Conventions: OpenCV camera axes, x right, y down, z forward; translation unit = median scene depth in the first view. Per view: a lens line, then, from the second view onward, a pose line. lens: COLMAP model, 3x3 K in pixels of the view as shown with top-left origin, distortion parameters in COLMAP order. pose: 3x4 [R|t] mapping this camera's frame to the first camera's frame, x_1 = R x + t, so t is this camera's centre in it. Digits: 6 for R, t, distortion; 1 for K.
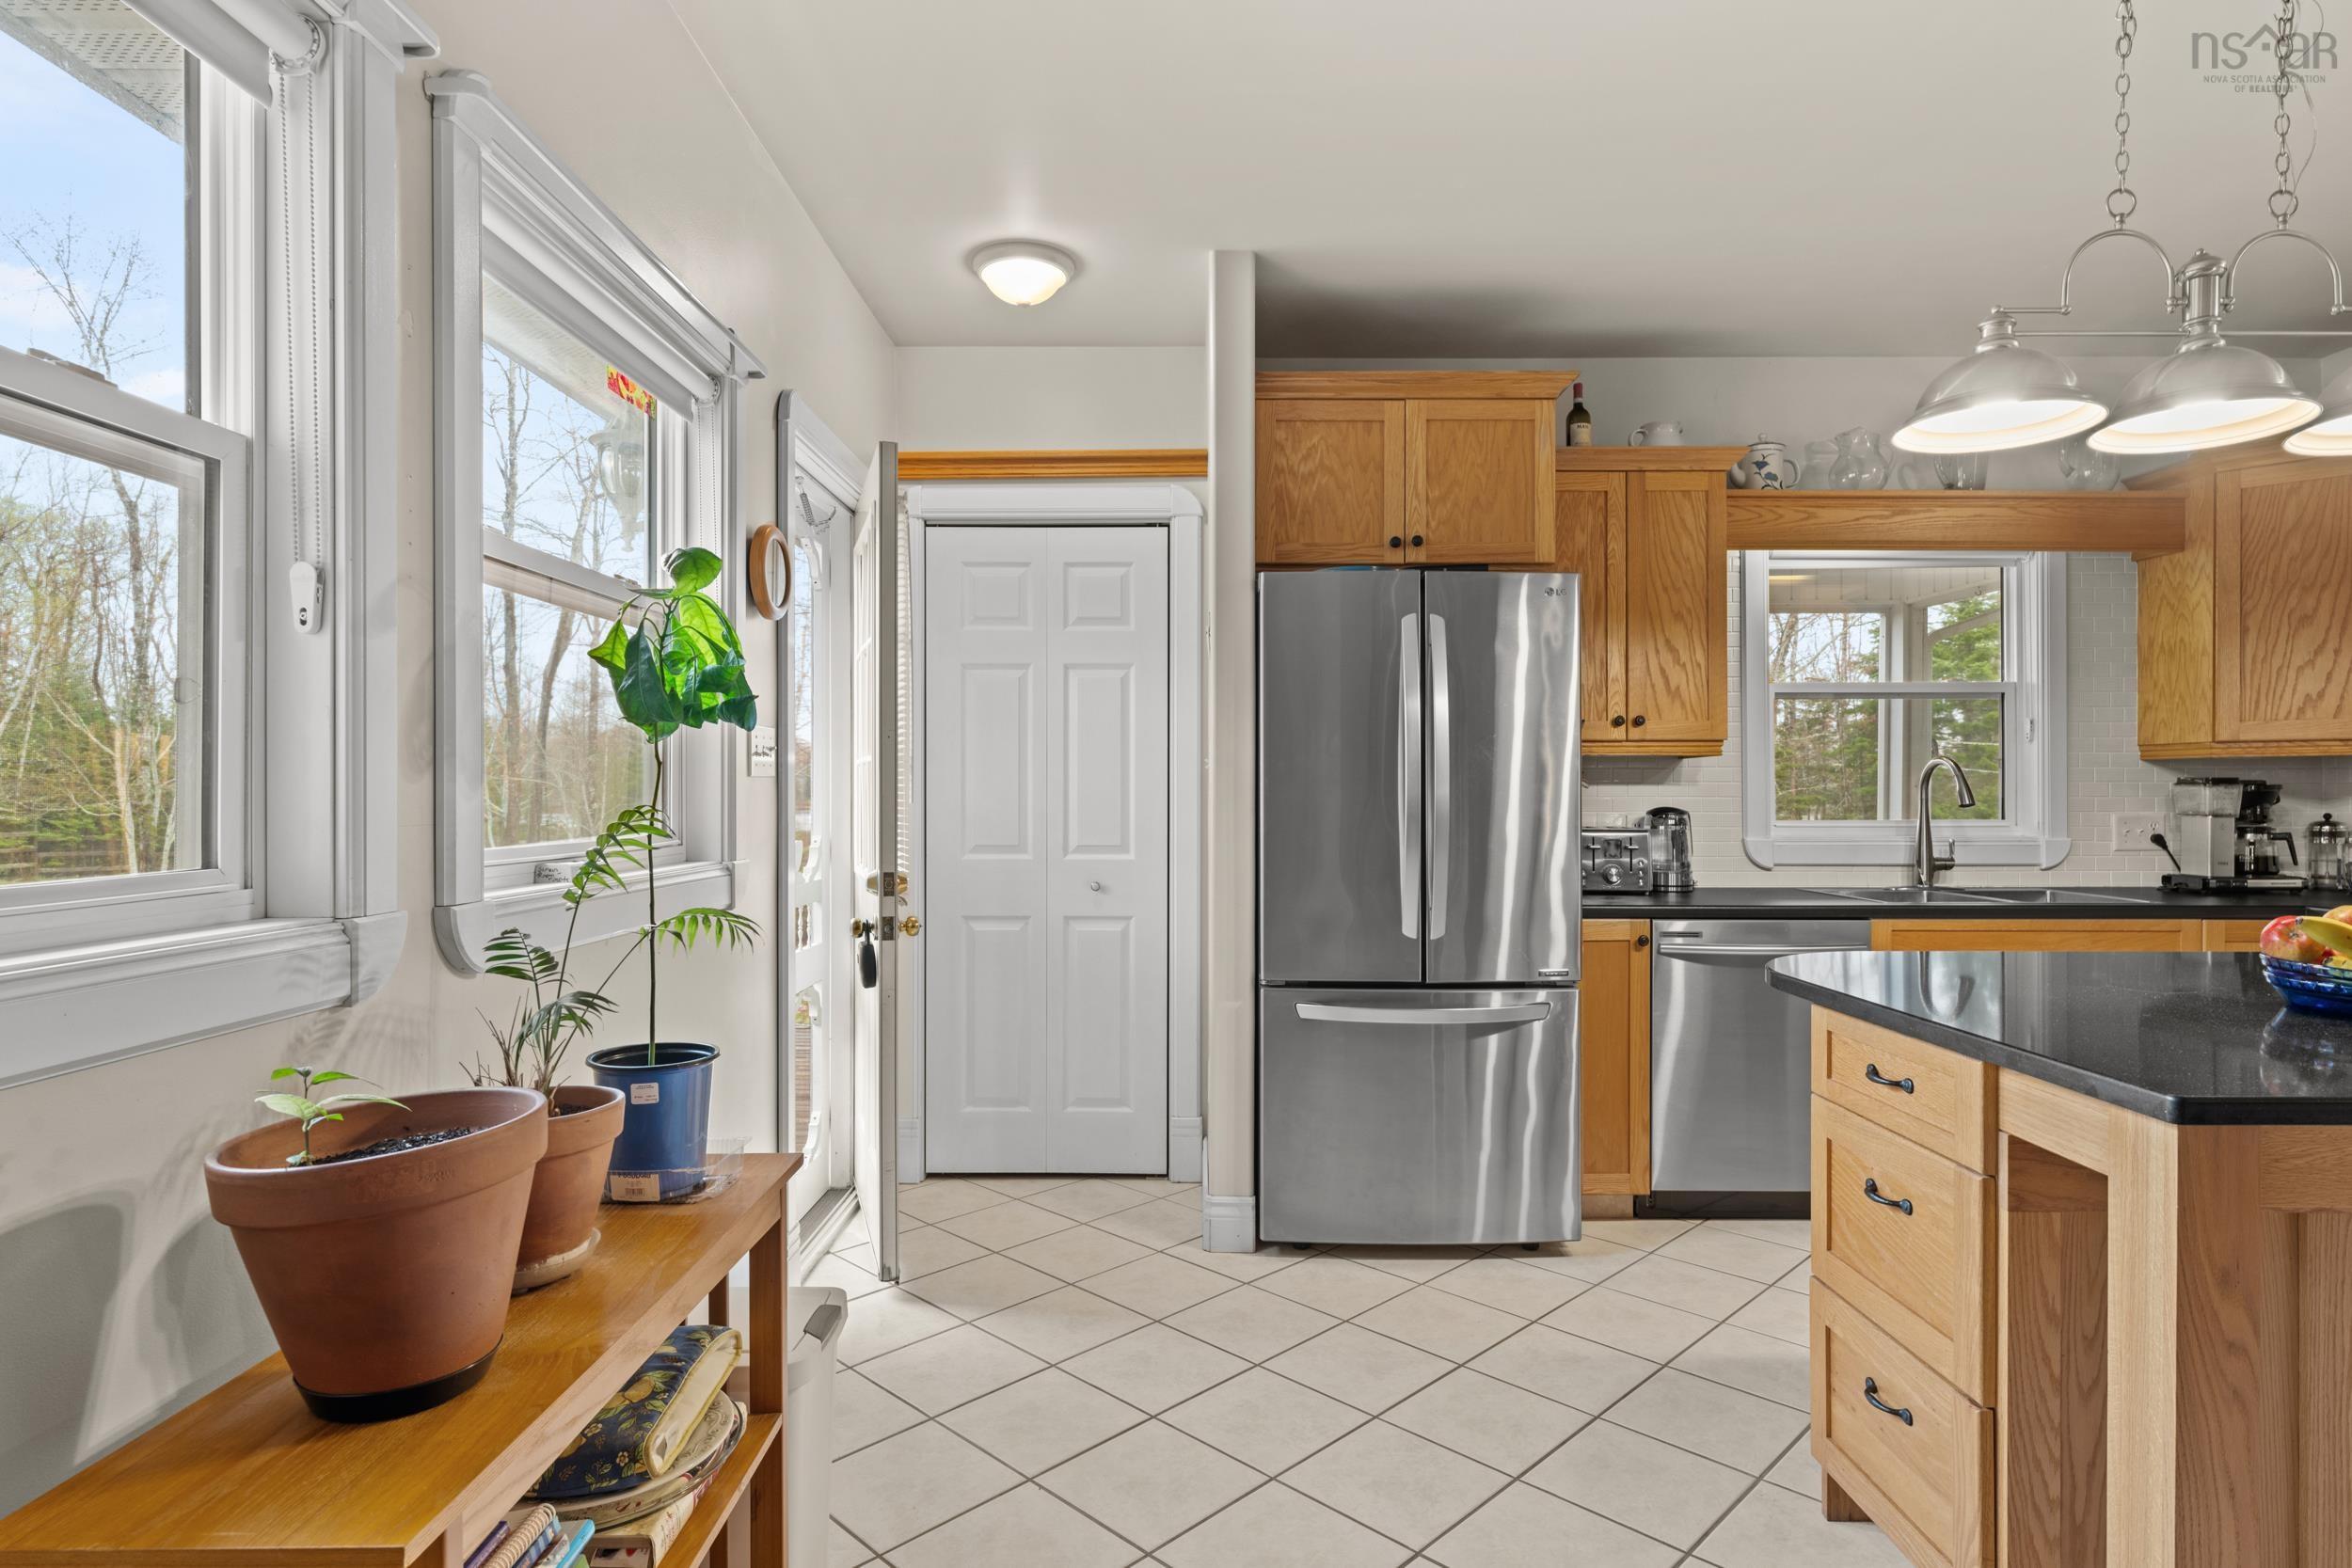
lens RADIAL K [[1253.7, 0, 1185.8], [0, 1253.7, 795.2], [0, 0, 1]] dist [-0.000398, -0.001086]
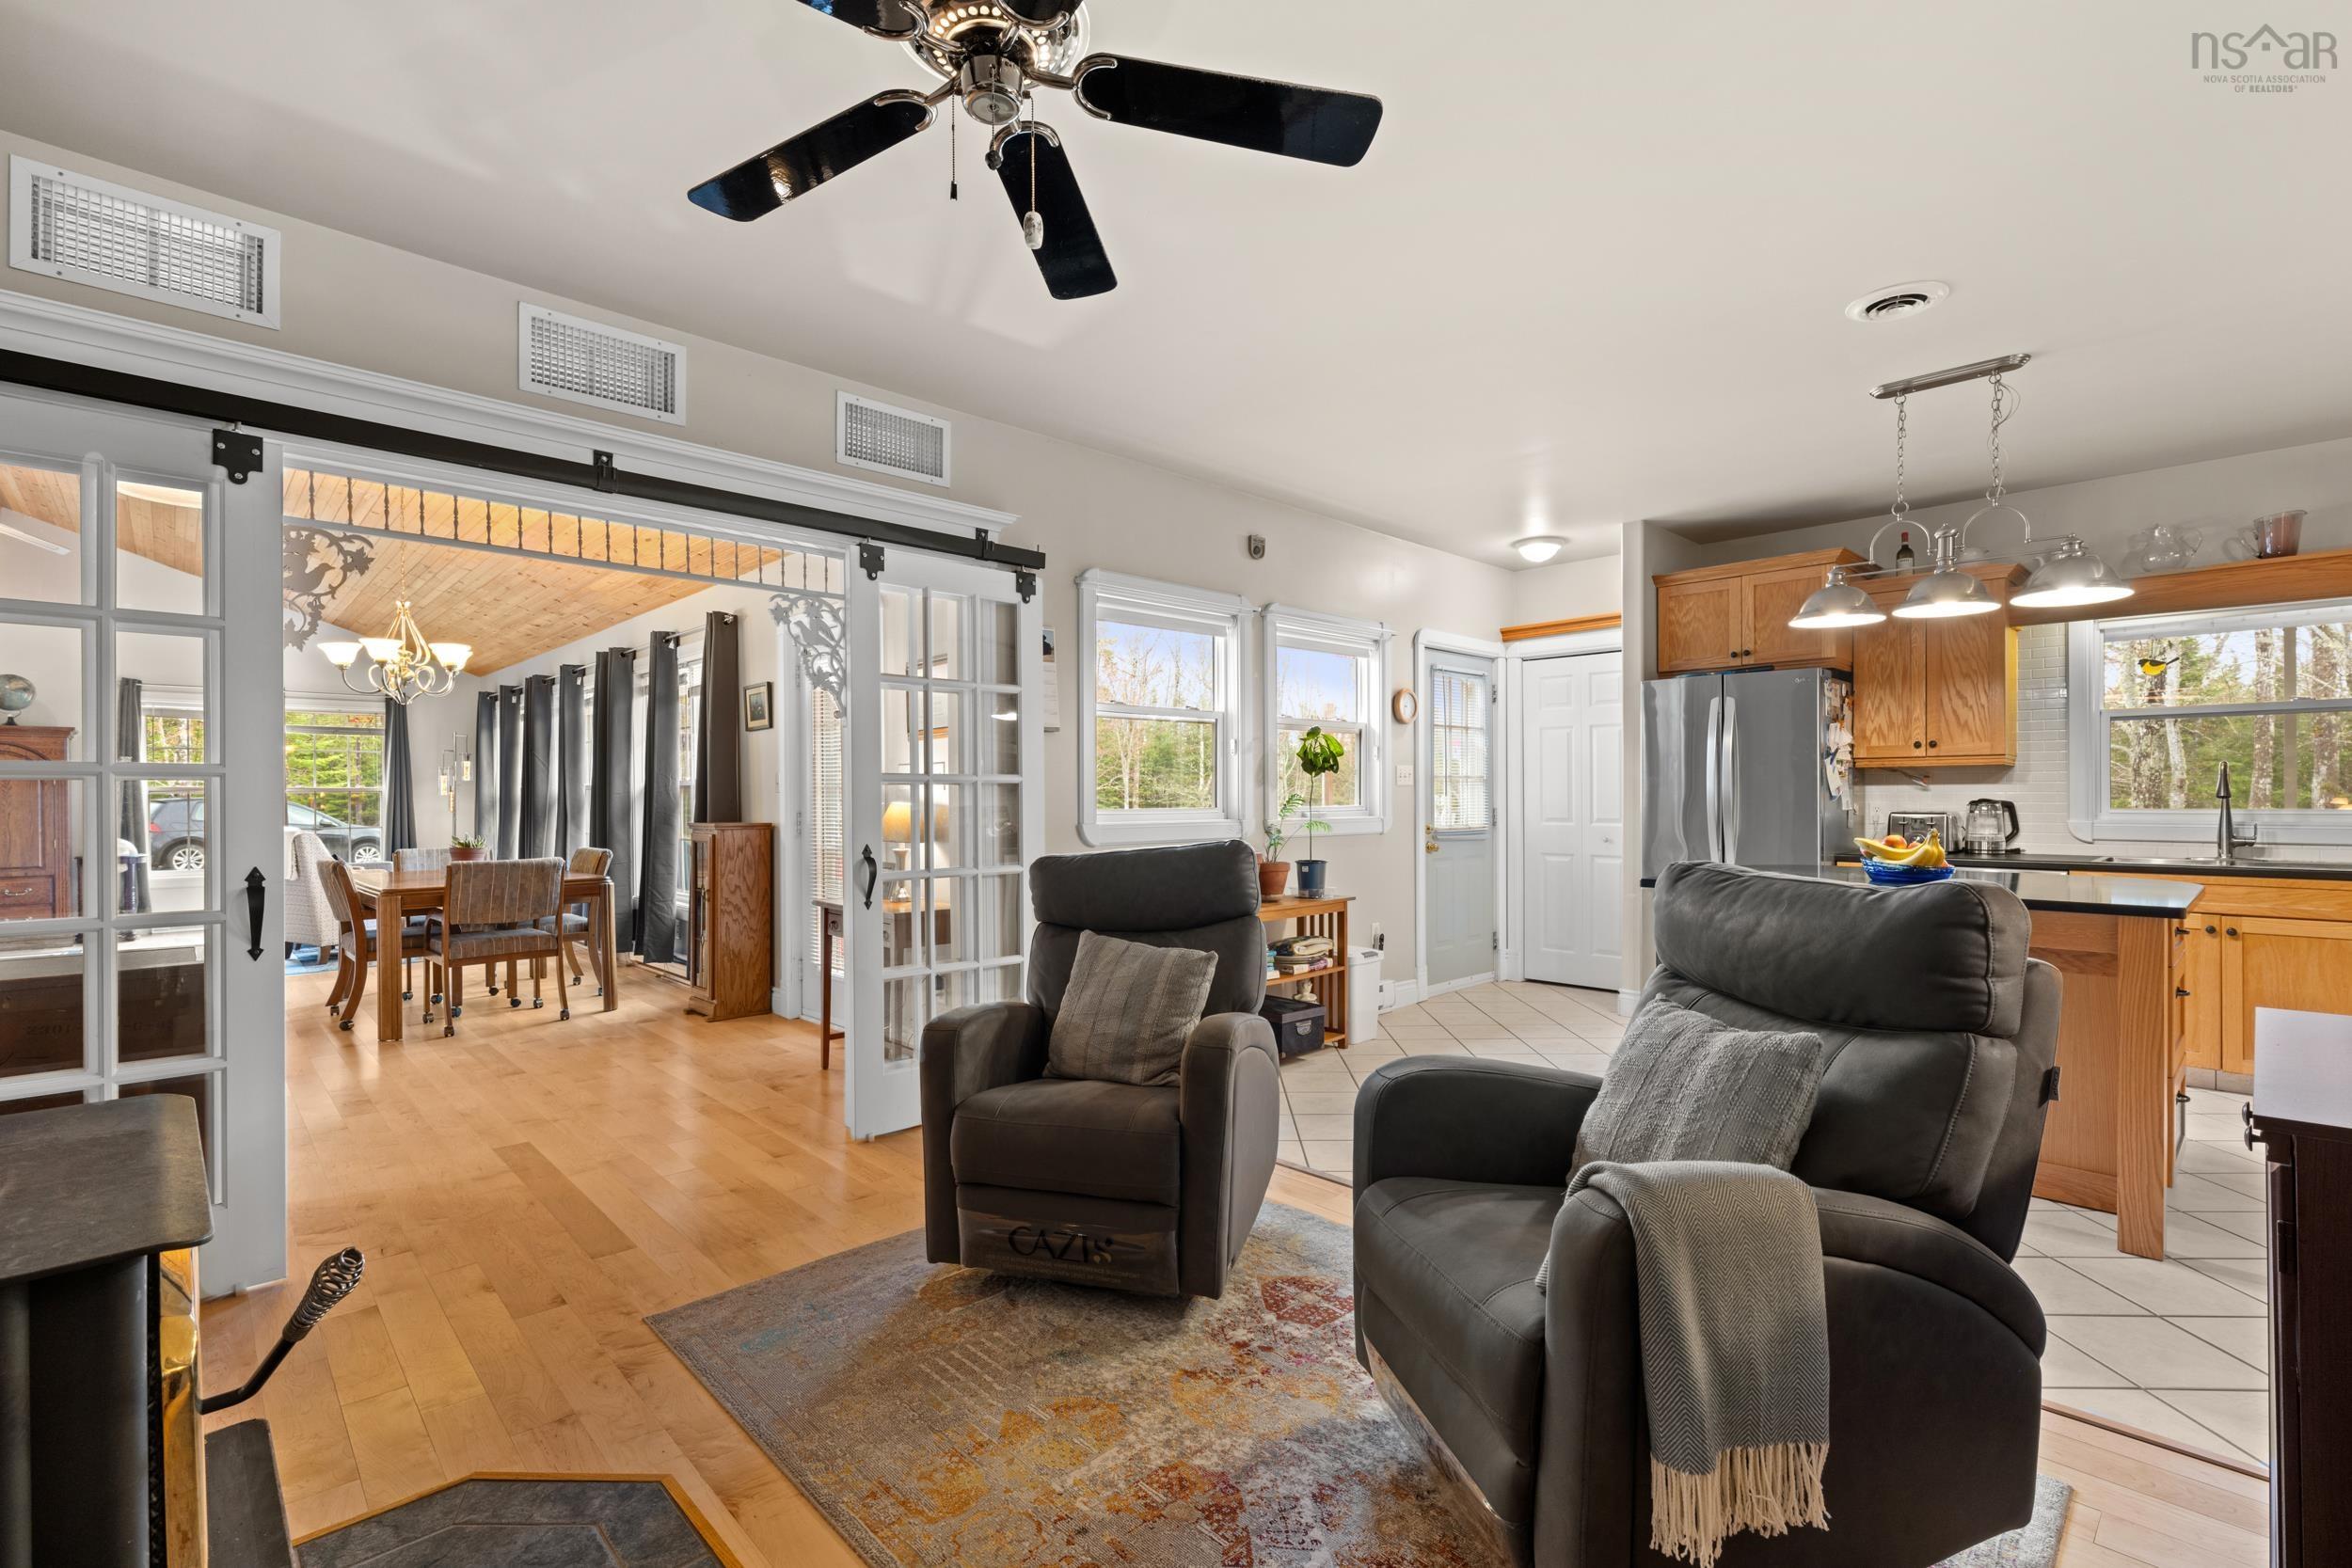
lens RADIAL K [[1068.6, 0, 1180.1], [0, 1068.6, 792.6], [0, 0, 1]] dist [-0.001970, -0.001744]
pose [[0.696789, -0.003738, -0.717266, 0.662623], [0.000974, 0.999990, -0.004266, 0.006995], [0.717275, 0.002274, 0.696786, -0.624446]]
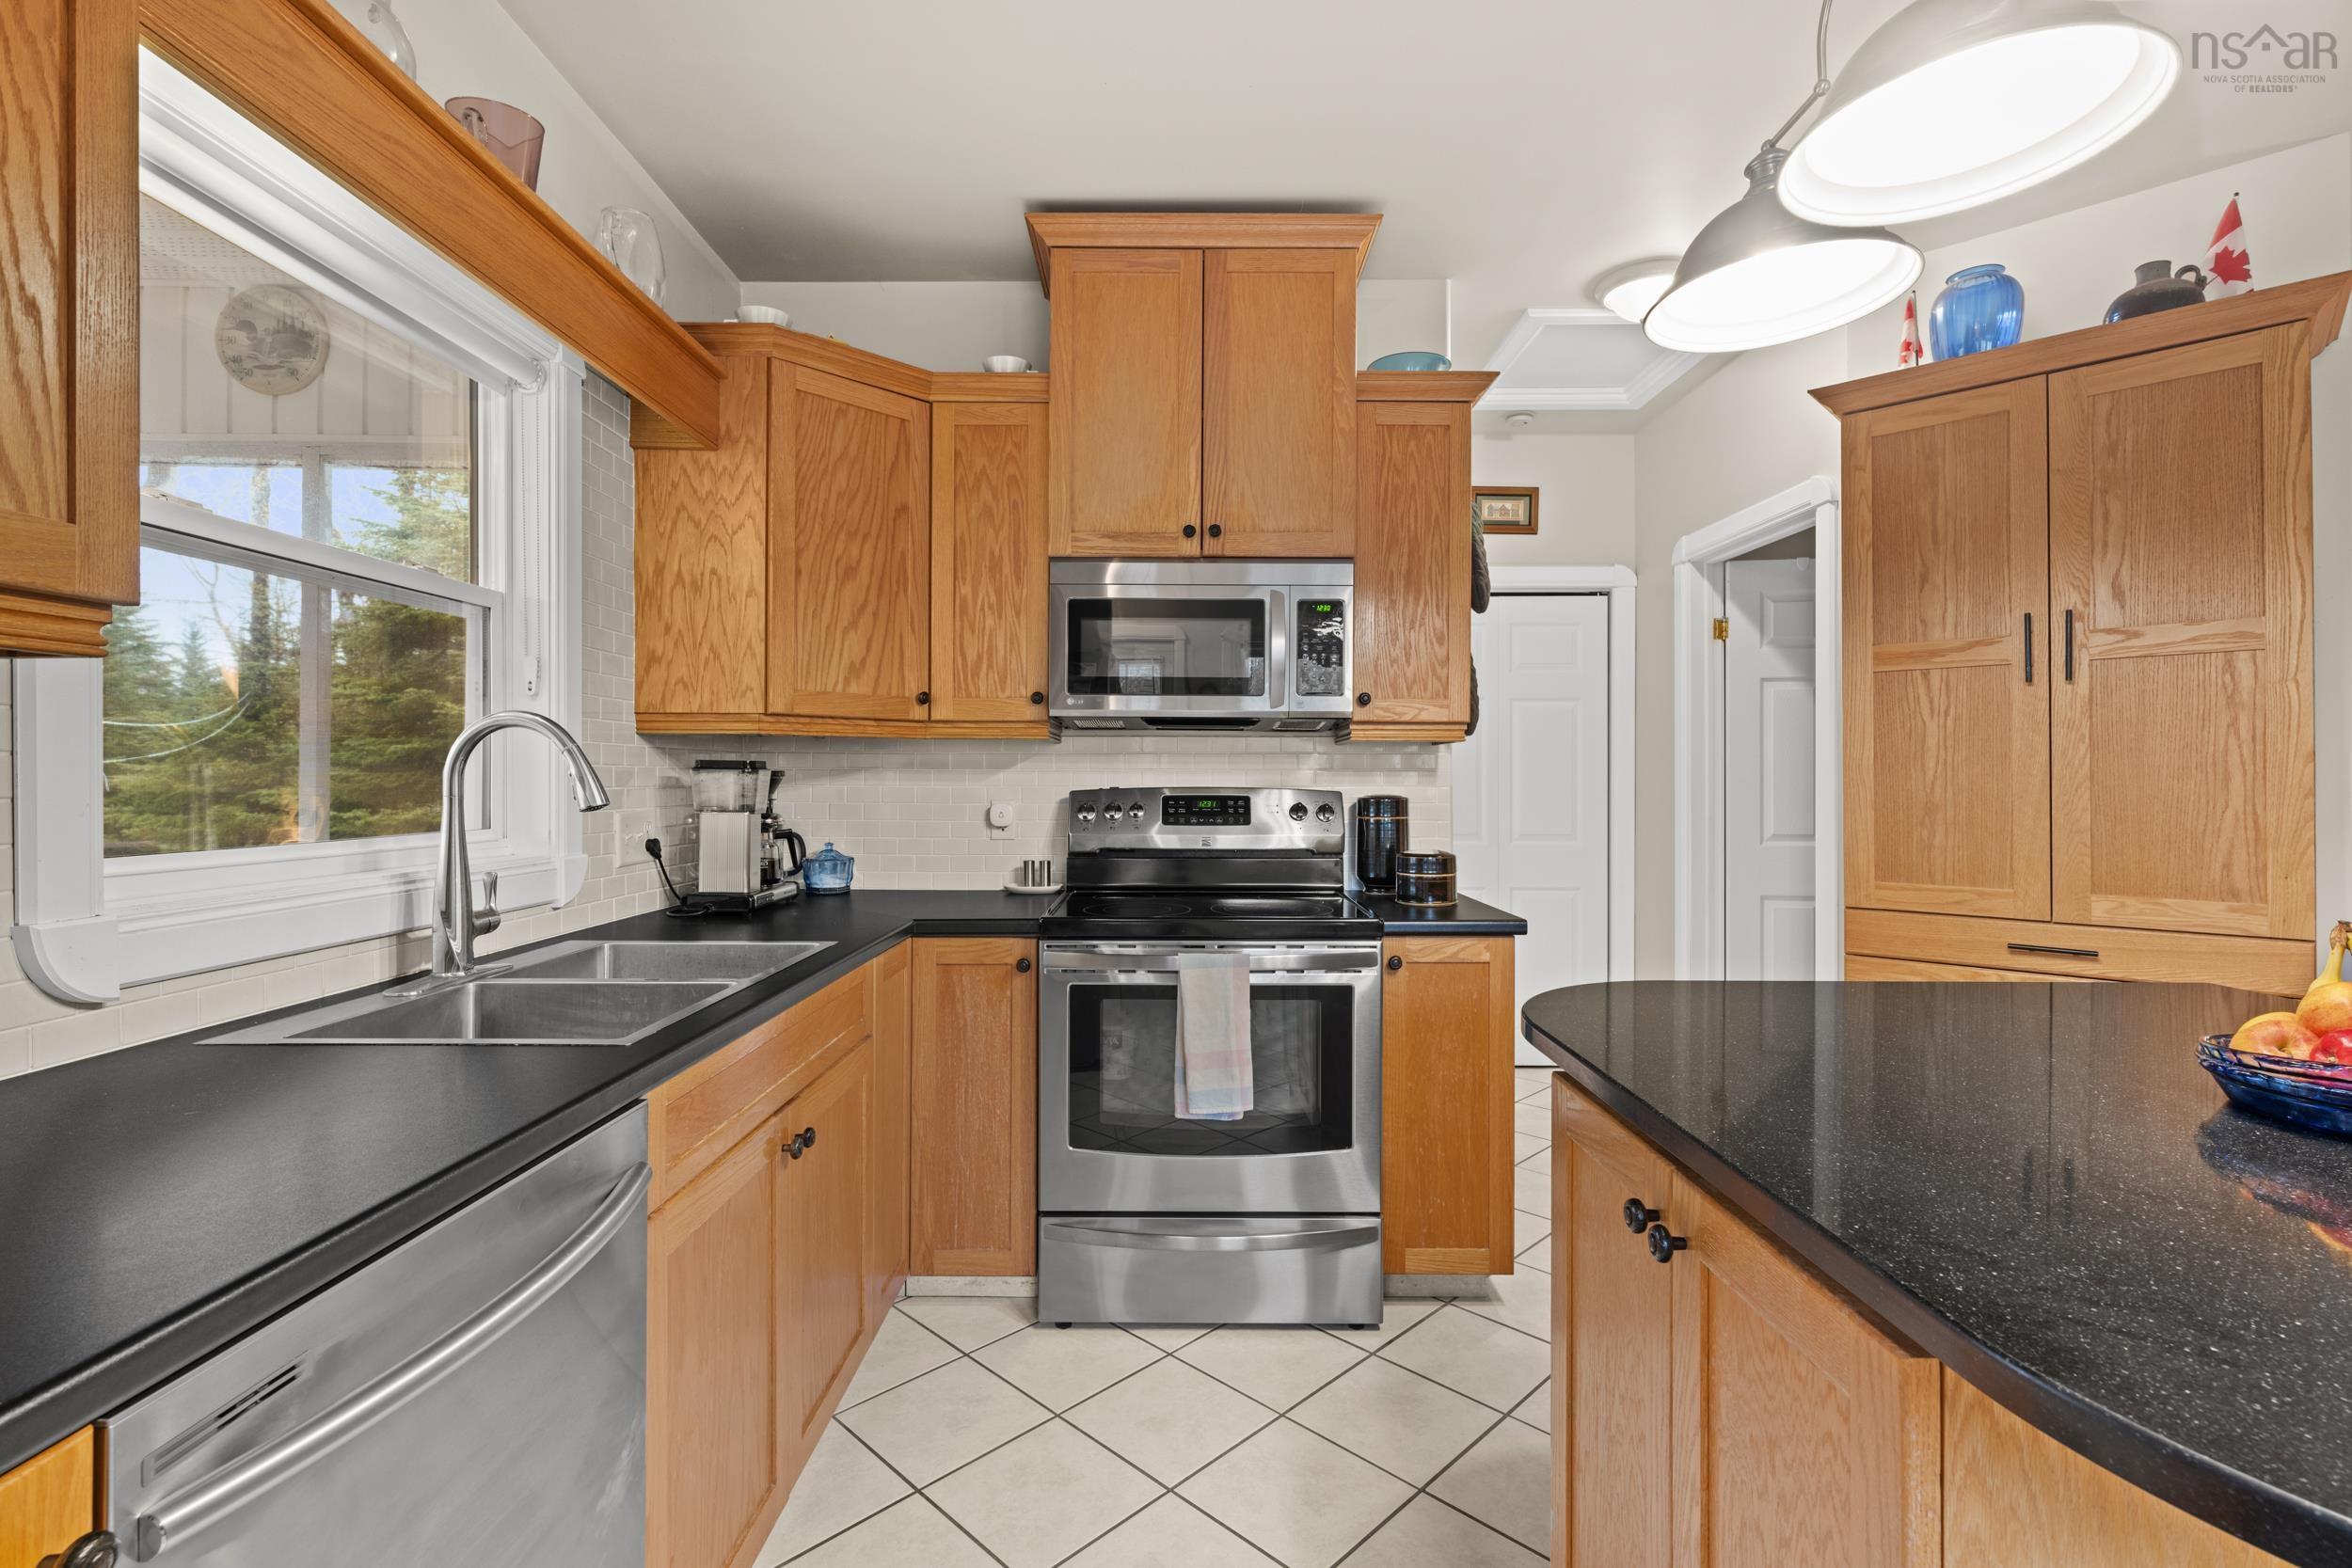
lens RADIAL K [[1068.6, 0, 1181.9], [0, 1068.6, 773.0], [0, 0, 1]] dist [-0.001970, -0.001744]
pose [[-0.007532, 0.002392, 0.999969, 0.174657], [0.002810, 0.999993, -0.002371, -0.004205], [-0.999968, 0.002792, -0.007539, 0.747083]]
